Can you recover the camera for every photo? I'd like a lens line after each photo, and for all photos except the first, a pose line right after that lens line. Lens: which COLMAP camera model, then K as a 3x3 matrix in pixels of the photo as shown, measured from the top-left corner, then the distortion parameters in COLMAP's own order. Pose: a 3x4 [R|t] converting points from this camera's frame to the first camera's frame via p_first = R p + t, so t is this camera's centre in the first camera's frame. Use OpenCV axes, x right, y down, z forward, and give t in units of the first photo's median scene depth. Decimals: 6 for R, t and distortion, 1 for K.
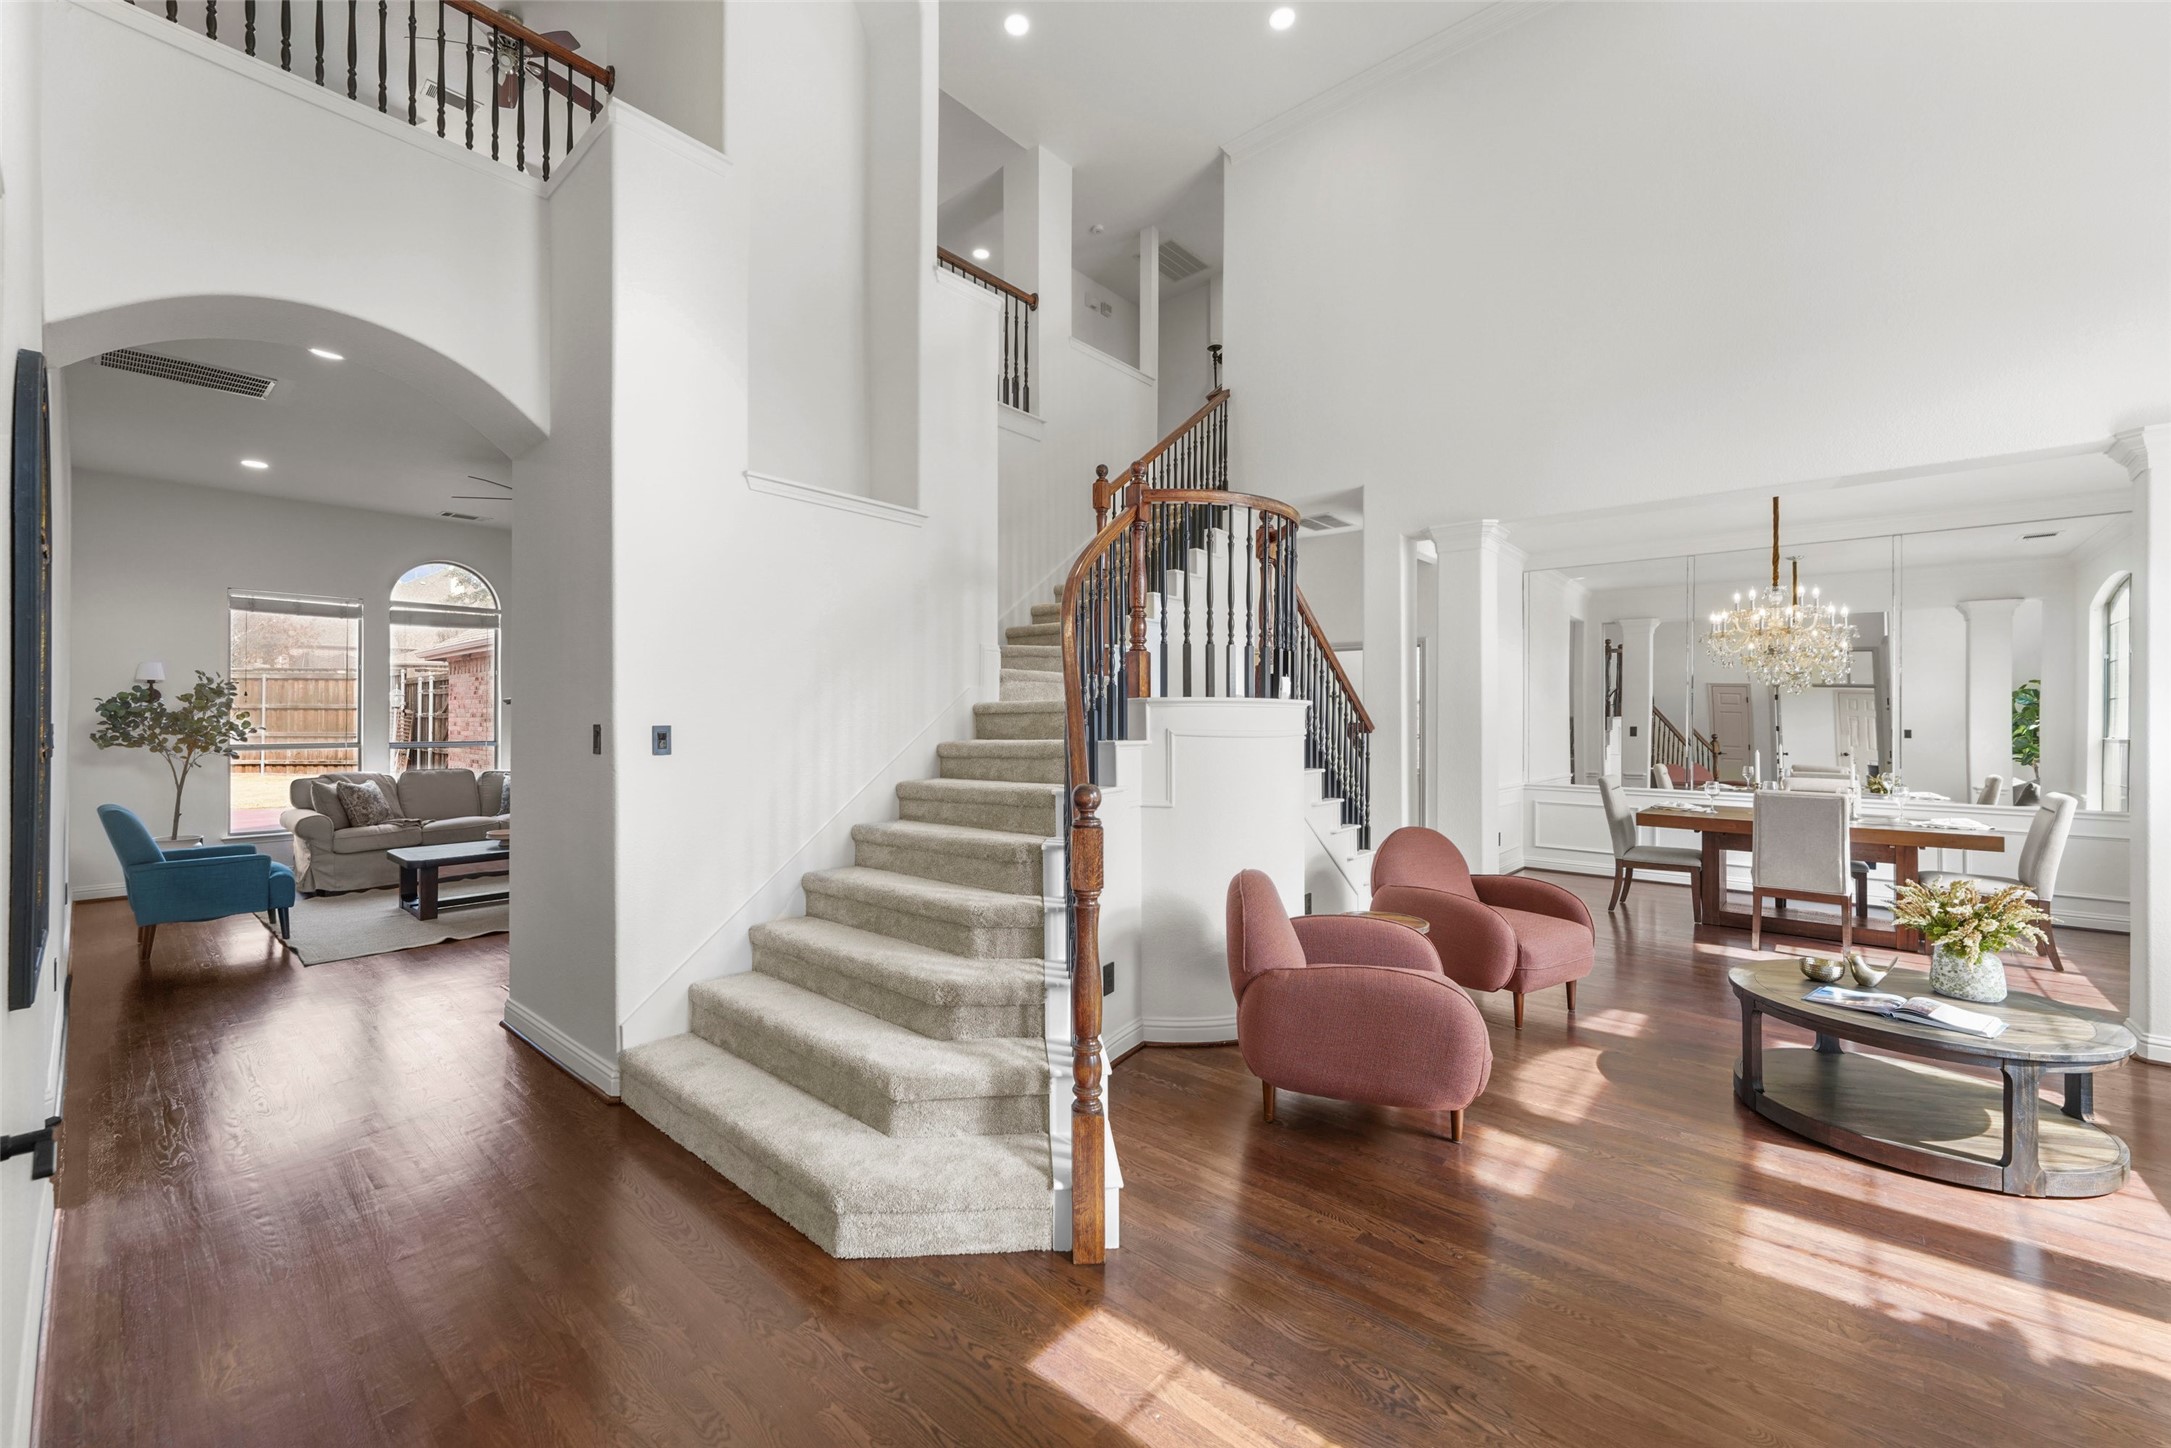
lens RADIAL K [[859.4, 0, 1088.5], [0, 859.4, 722.9], [0, 0, 1]] dist [0.007547, -0.000473]
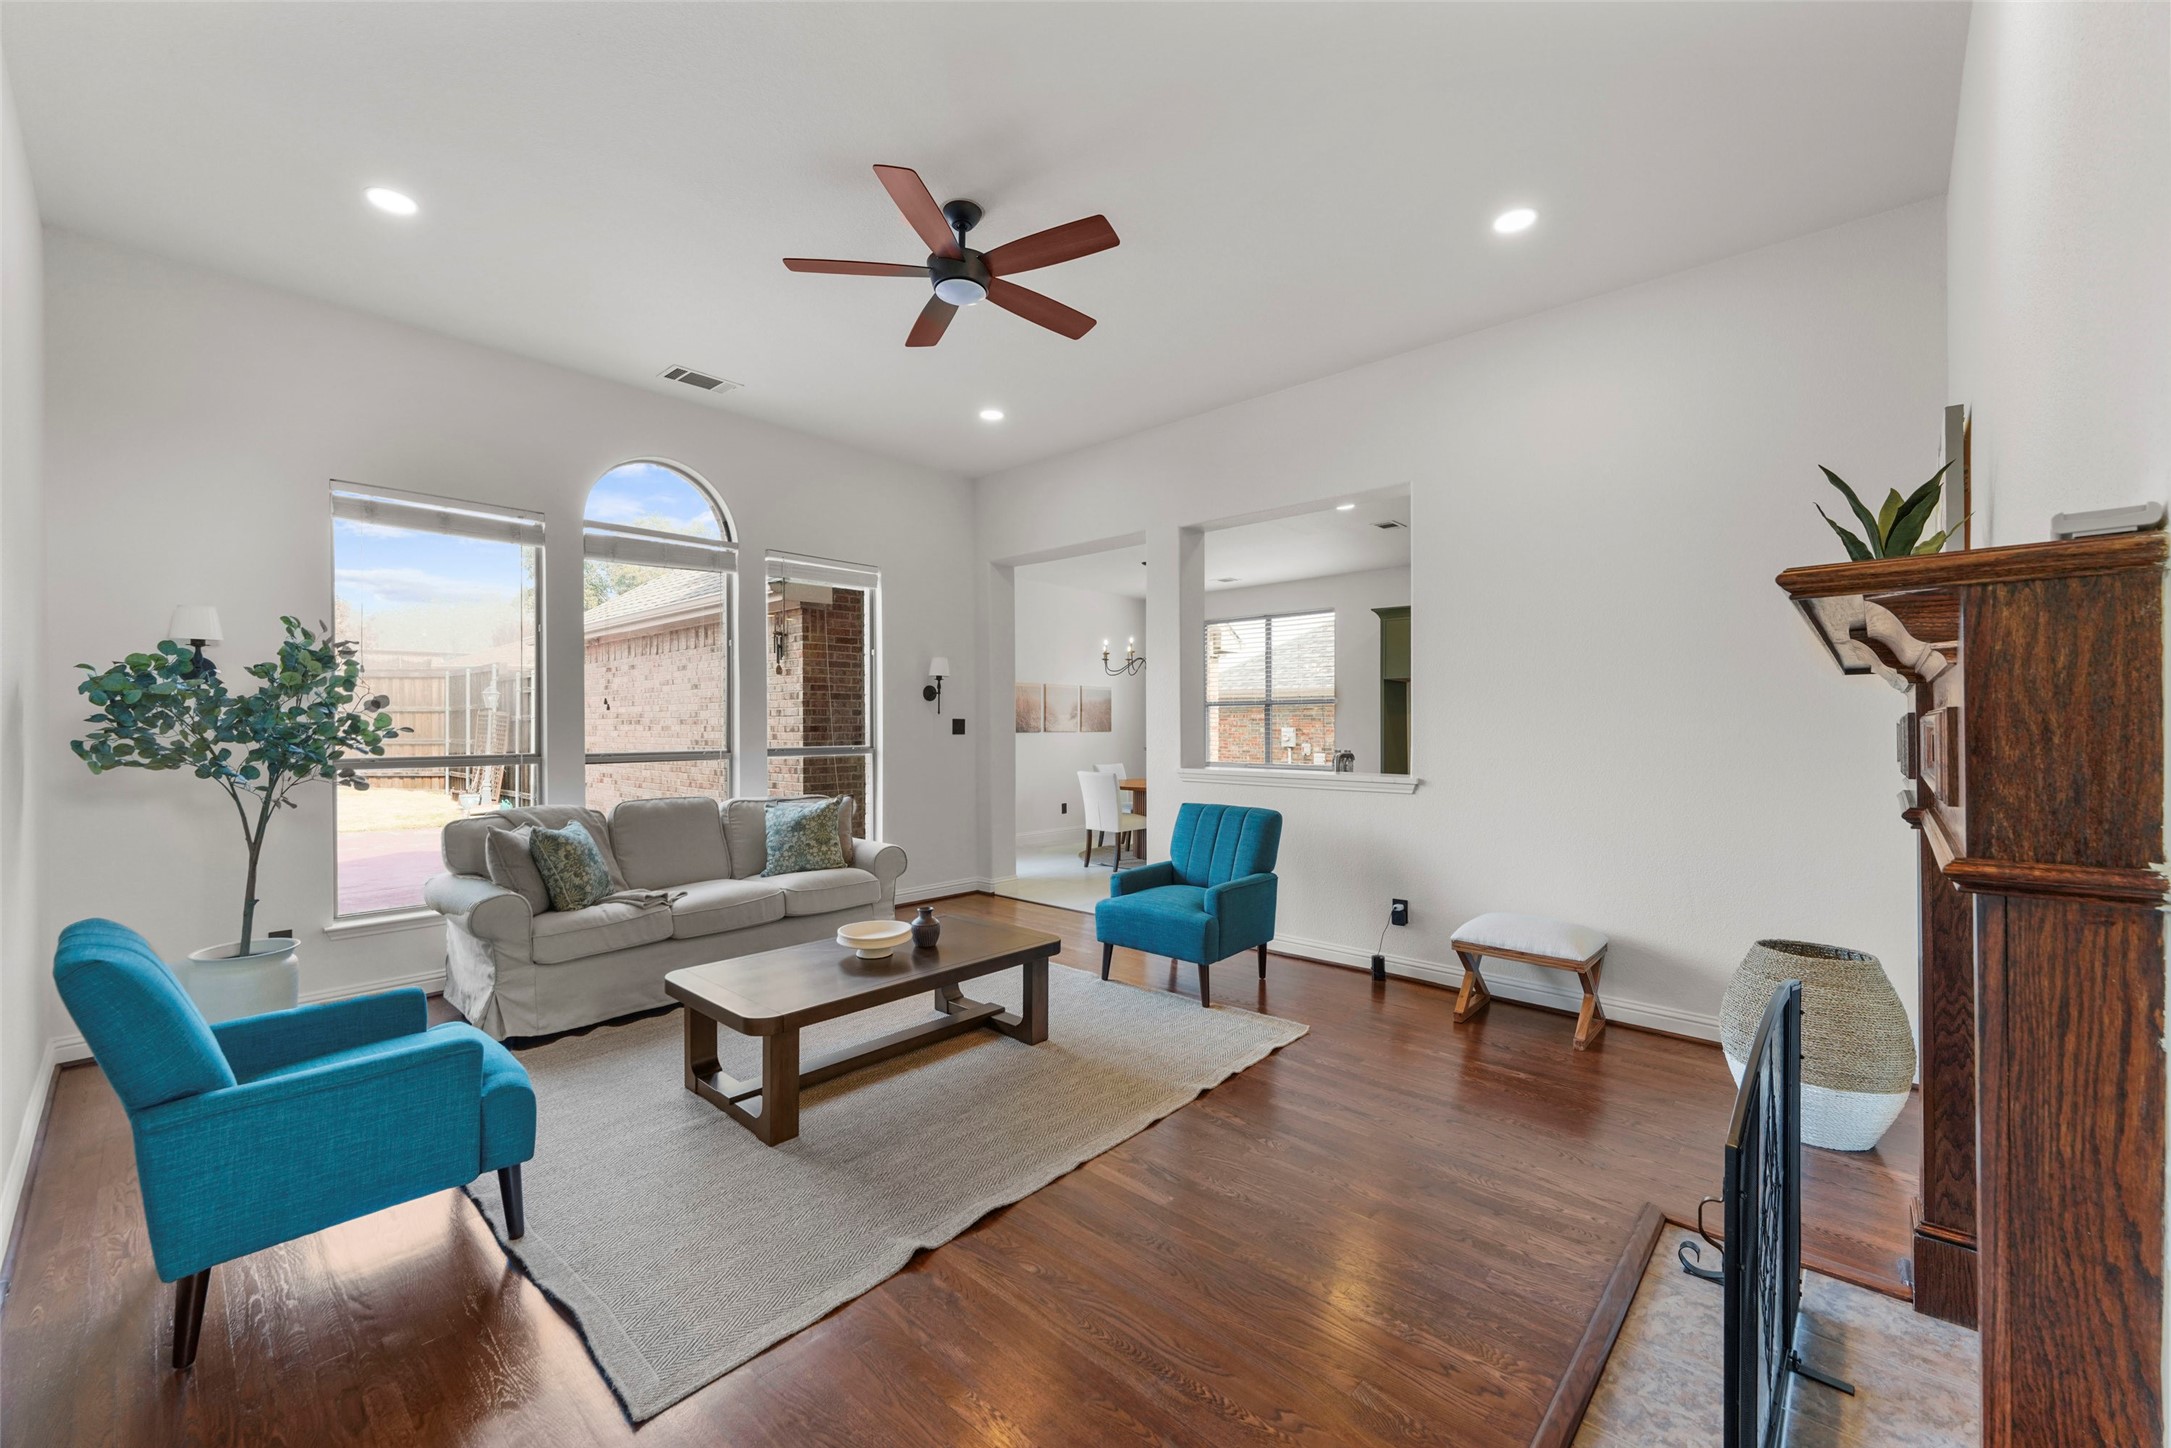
lens RADIAL K [[859.4, 0, 1092.5], [0, 859.4, 730.7], [0, 0, 1]] dist [0.007547, -0.000473]
pose [[0.999594, -0.004617, -0.028115, -0.543453], [0.004749, 0.999978, 0.004630, 0.006636], [0.028093, -0.004761, 0.999594, 0.507402]]
